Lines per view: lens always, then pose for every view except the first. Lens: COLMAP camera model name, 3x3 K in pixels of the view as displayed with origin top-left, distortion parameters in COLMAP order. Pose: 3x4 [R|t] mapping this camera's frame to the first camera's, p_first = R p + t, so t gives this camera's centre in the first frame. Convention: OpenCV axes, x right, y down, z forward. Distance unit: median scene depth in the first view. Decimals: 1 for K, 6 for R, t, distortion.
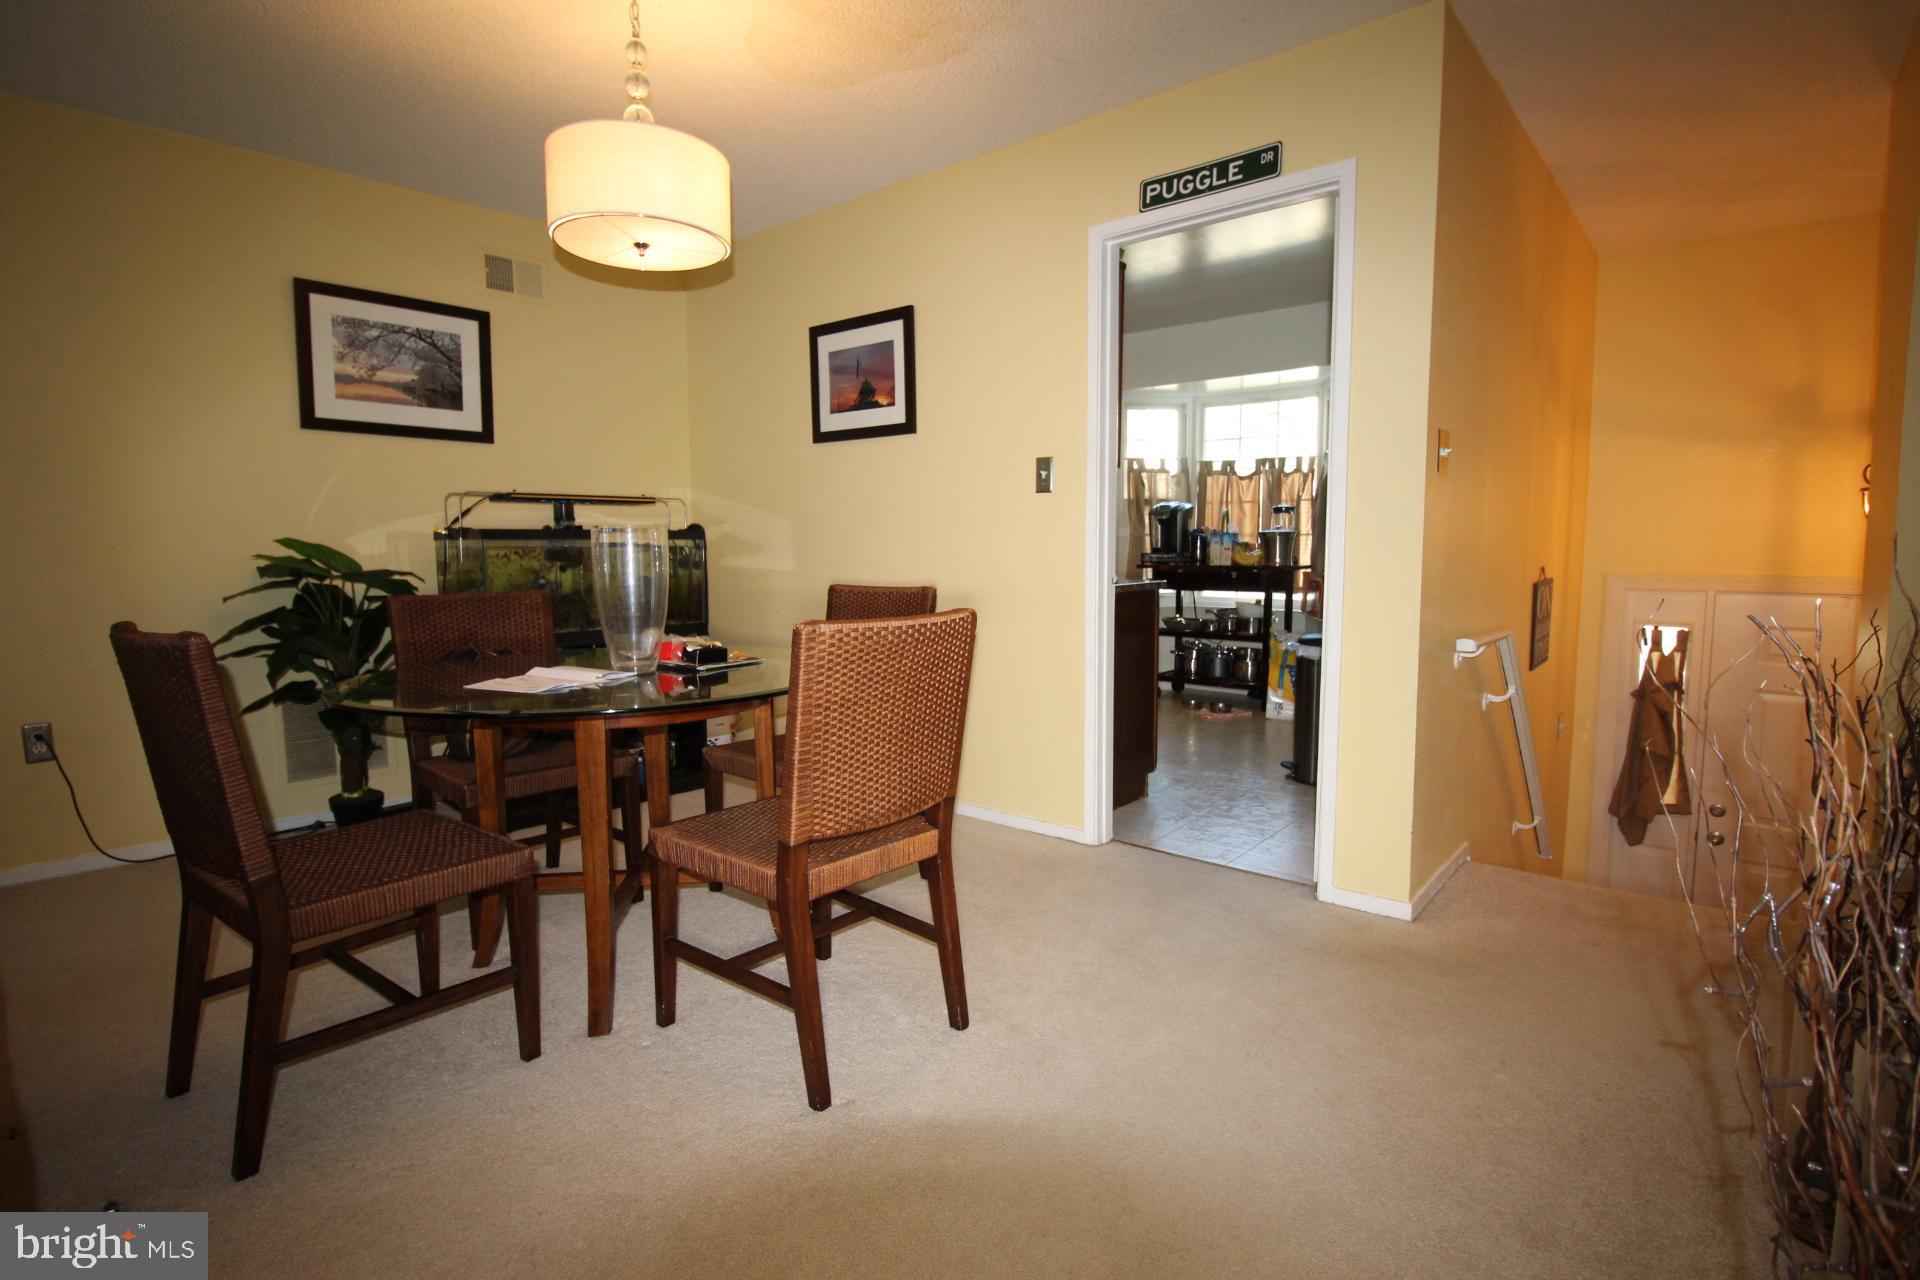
lens RADIAL K [[939.3, 0, 957.3], [0, 939.3, 629.6], [0, 0, 1]] dist [-0.004810, -0.010756]
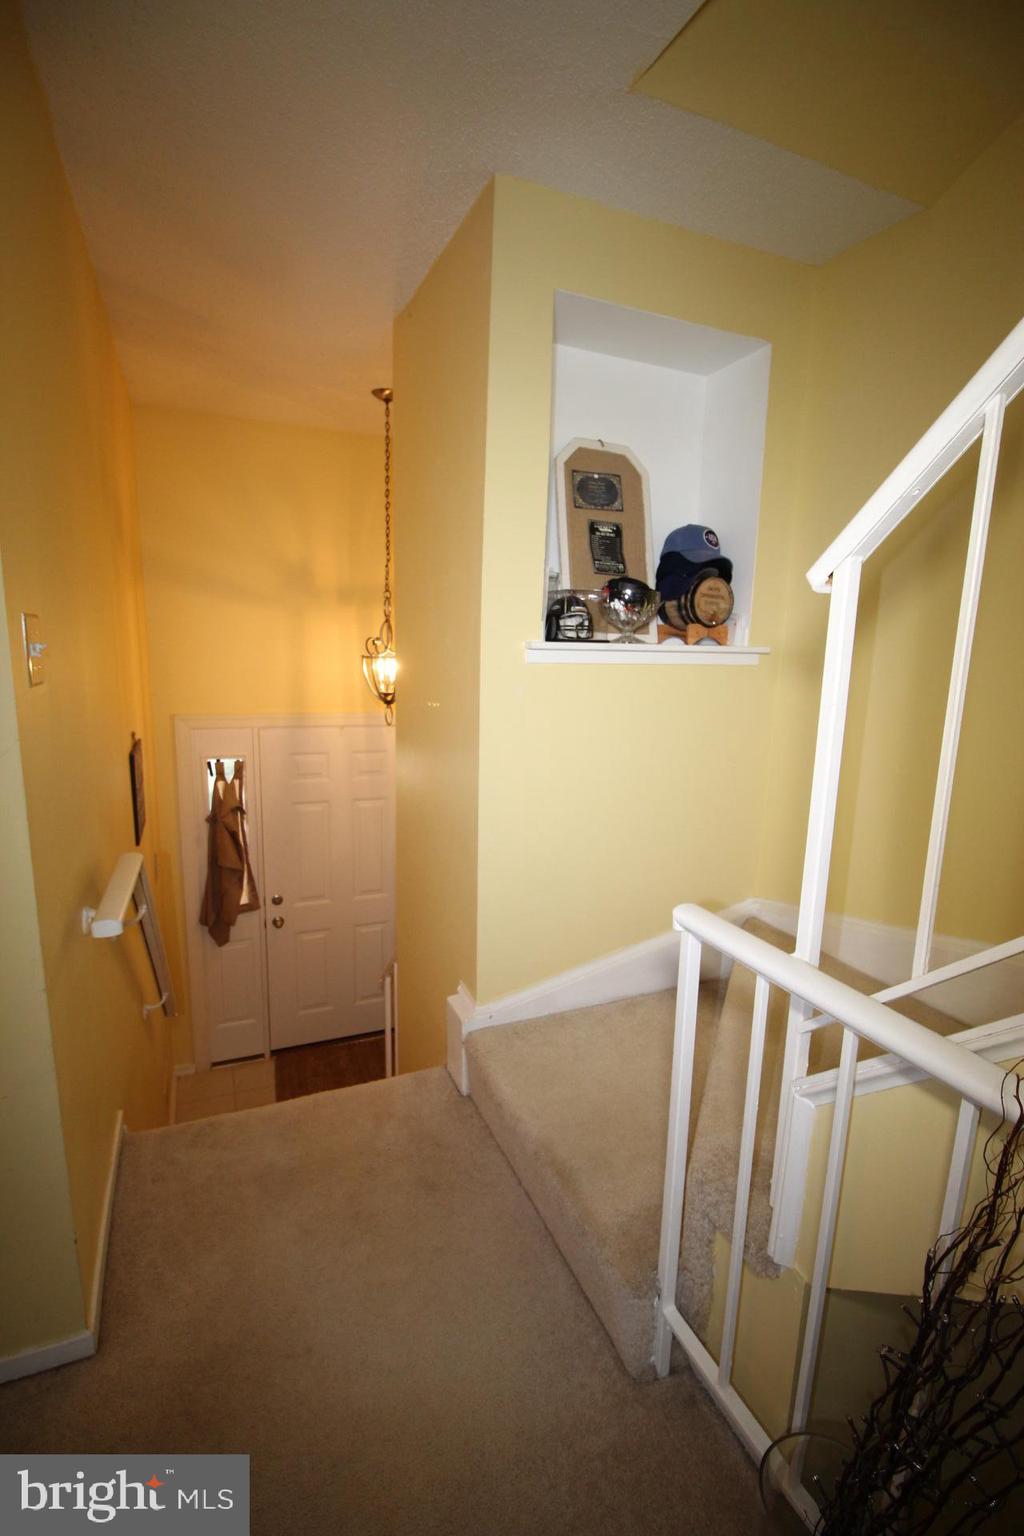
lens RADIAL K [[706.2, 0, 505.2], [0, 706.2, 772.2], [0, 0, 1]] dist [-0.002675, -0.001734]
pose [[0.443355, -0.151037, 0.883529, 0.149398], [0.053233, 0.988398, 0.142251, -0.105482], [-0.894764, -0.016035, 0.446252, 0.331429]]
